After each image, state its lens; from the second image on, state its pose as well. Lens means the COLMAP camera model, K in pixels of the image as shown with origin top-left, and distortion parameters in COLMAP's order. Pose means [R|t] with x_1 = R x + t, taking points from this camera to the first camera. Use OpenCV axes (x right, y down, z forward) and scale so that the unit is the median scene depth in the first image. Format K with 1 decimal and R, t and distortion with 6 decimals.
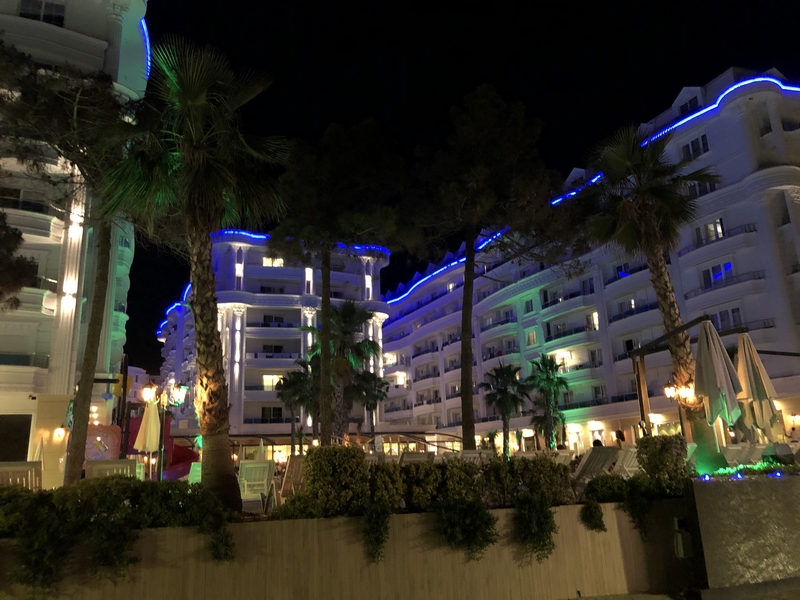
lens RADIAL K [[650.6, 0, 393.1], [0, 650.6, 279.6], [0, 0, 1]] dist [0.016332, 0.008339]
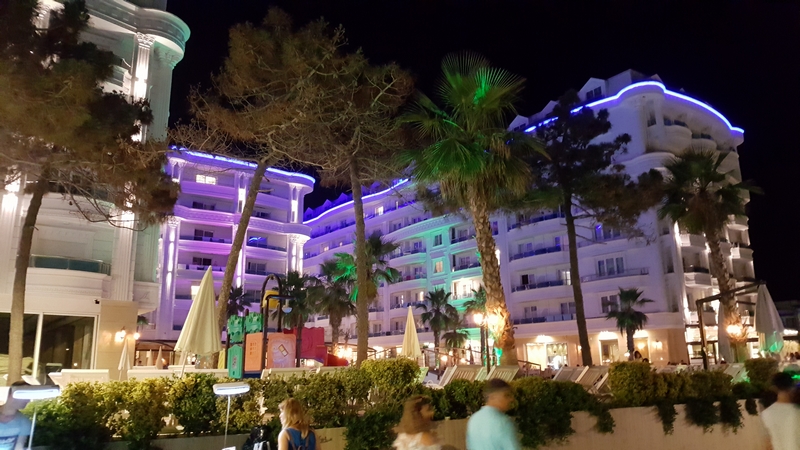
lens RADIAL K [[597.6, 0, 404.7], [0, 597.6, 232.3], [0, 0, 1]] dist [-0.006951, -0.014584]
pose [[0.964361, 0.079201, 0.252459, -0.121155], [-0.090833, 0.995260, 0.034738, -0.005115], [-0.248511, -0.056432, 0.966984, -0.023948]]
